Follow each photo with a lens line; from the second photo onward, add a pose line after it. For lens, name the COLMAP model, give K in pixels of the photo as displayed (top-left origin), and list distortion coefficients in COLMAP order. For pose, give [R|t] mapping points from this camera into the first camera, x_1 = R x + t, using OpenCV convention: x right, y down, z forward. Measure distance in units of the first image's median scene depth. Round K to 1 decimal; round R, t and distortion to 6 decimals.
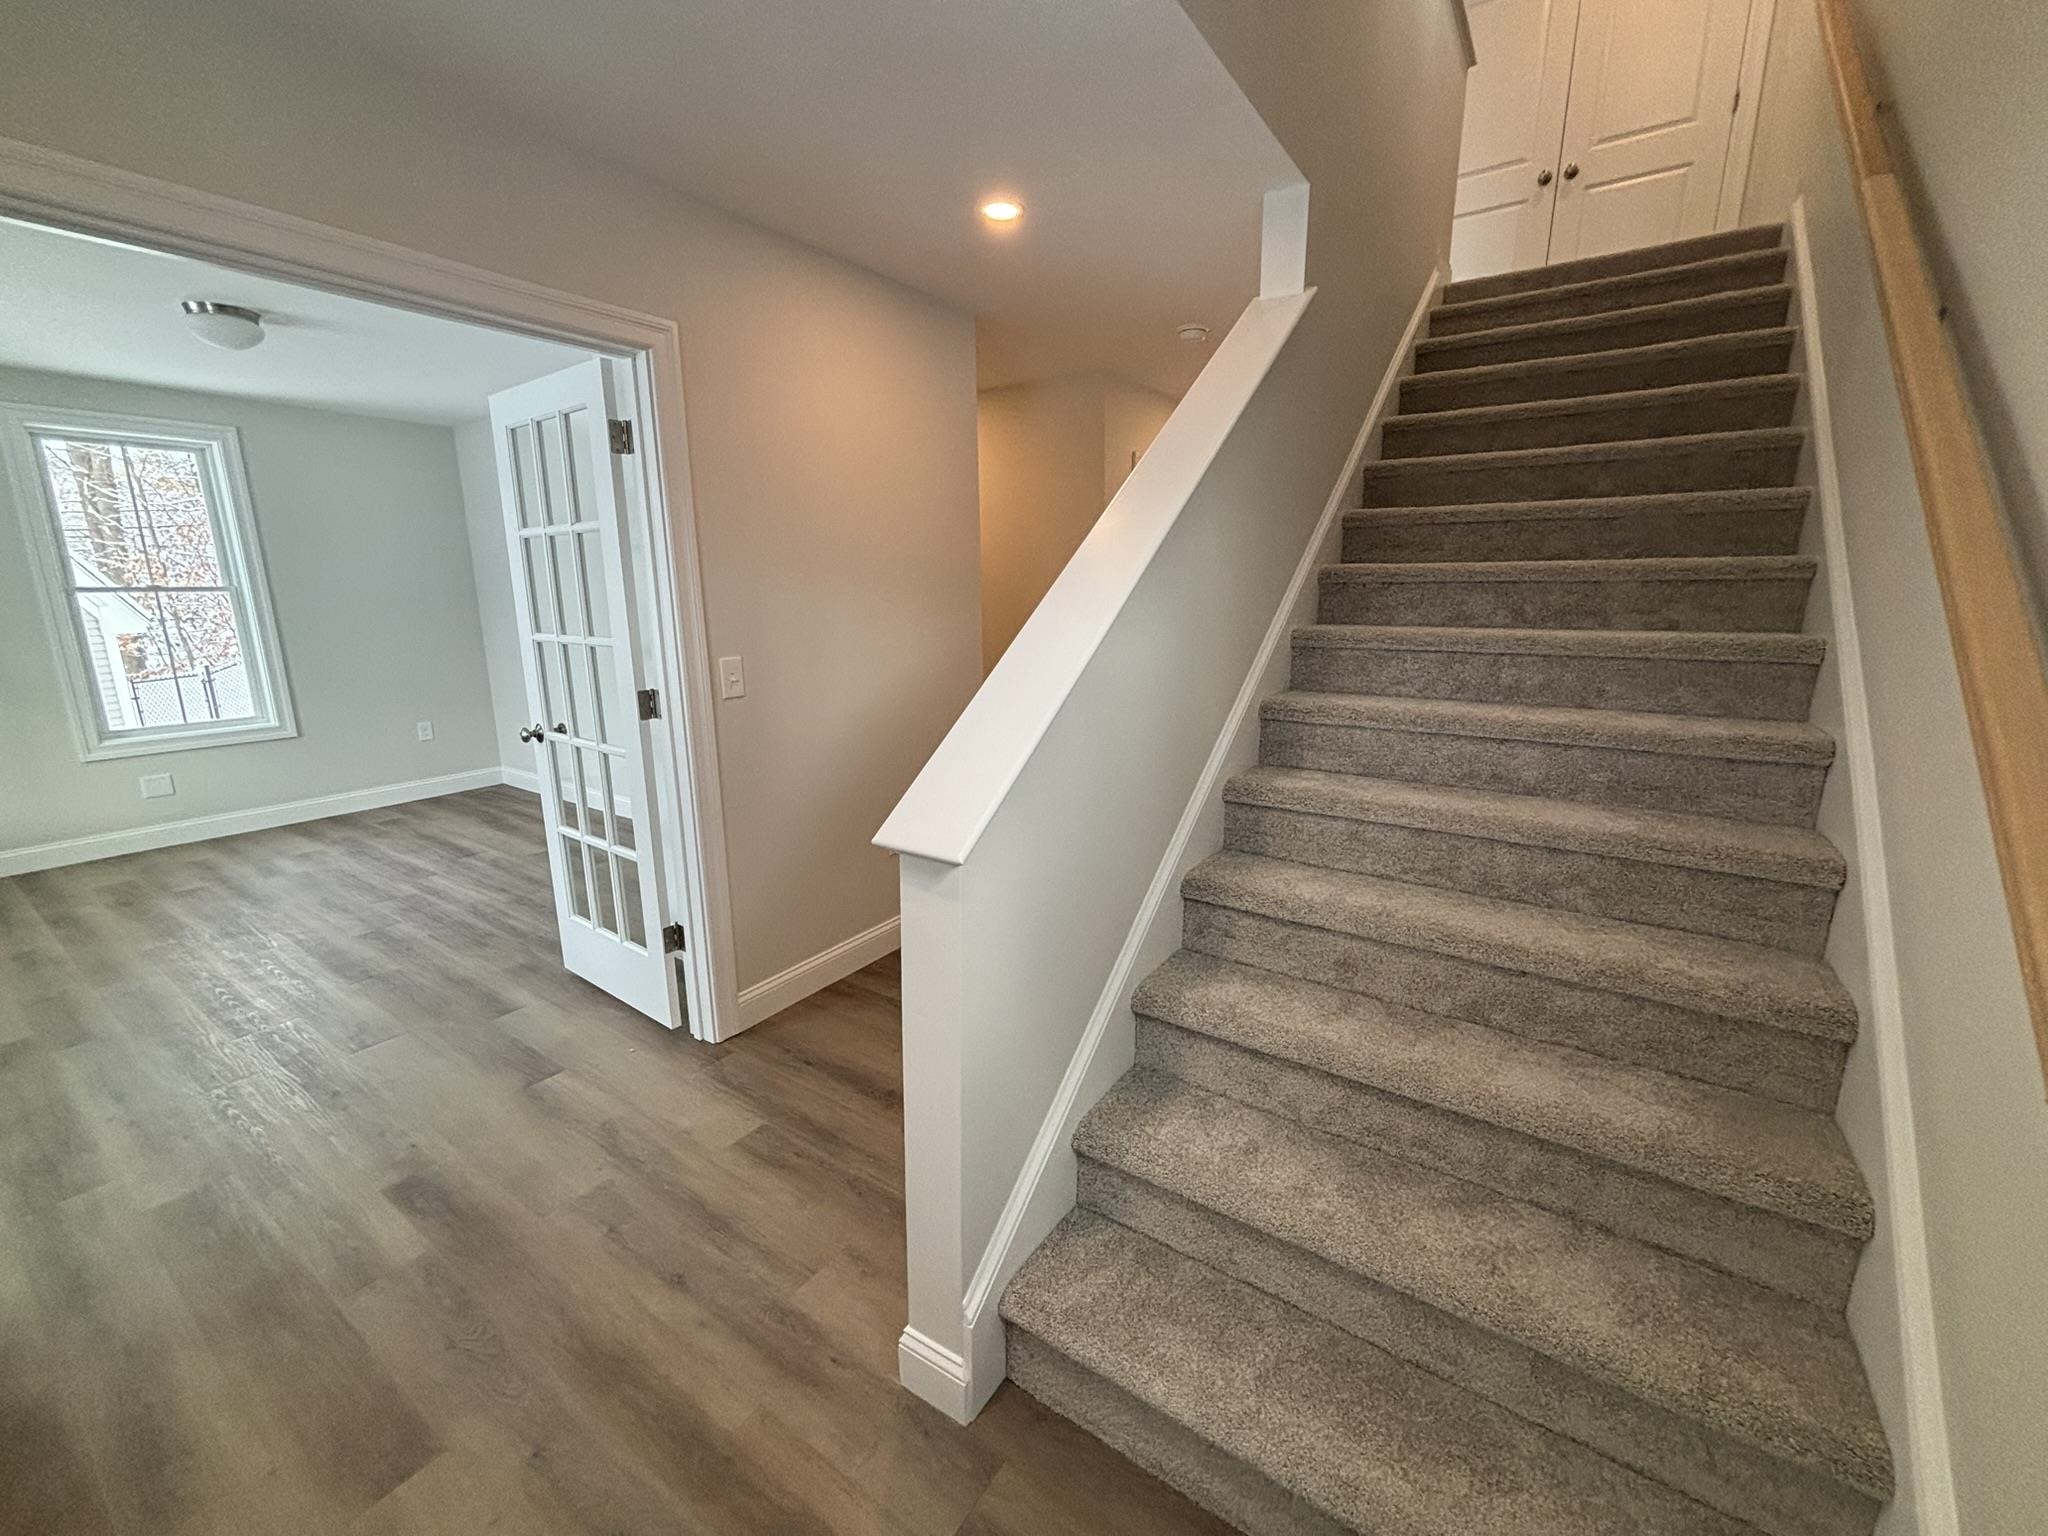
lens RADIAL K [[831.2, 0, 1024.0], [0, 831.2, 768.0], [0, 0, 1]] dist [-0.000575, 0.000481]
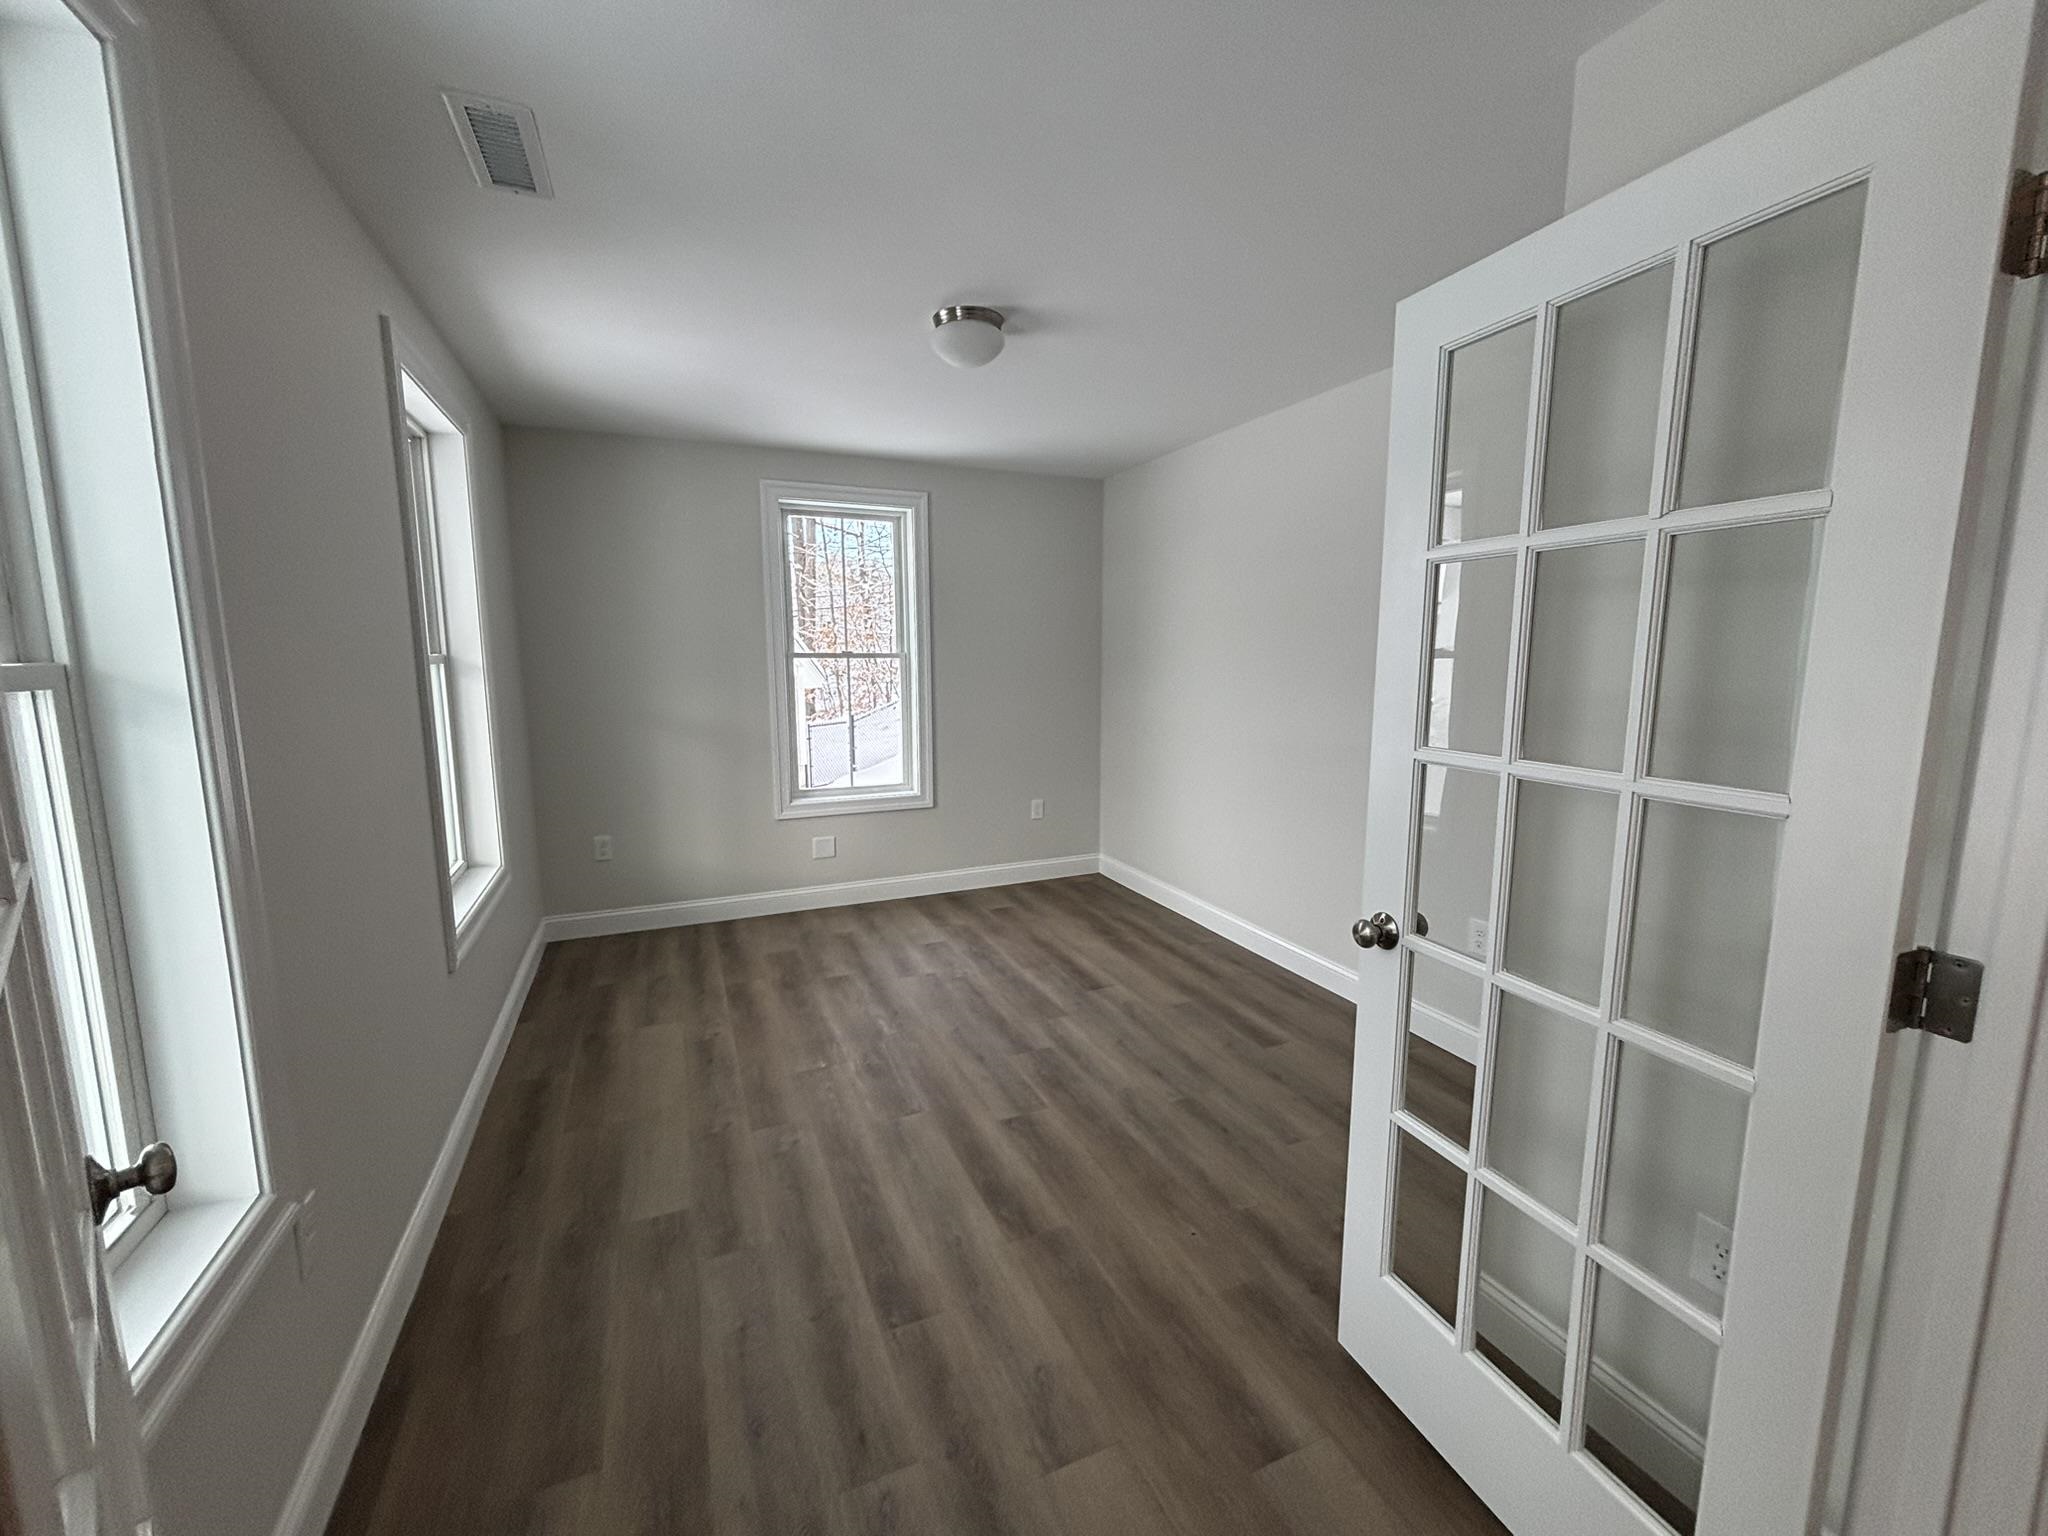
lens RADIAL K [[831.2, 0, 1024.0], [0, 831.2, 768.0], [0, 0, 1]] dist [-0.000575, 0.000481]
pose [[0.845337, 0.075575, -0.528861, -0.351658], [-0.117093, 0.992083, -0.045392, -0.064614], [0.521244, 0.100297, 0.847493, 0.296407]]
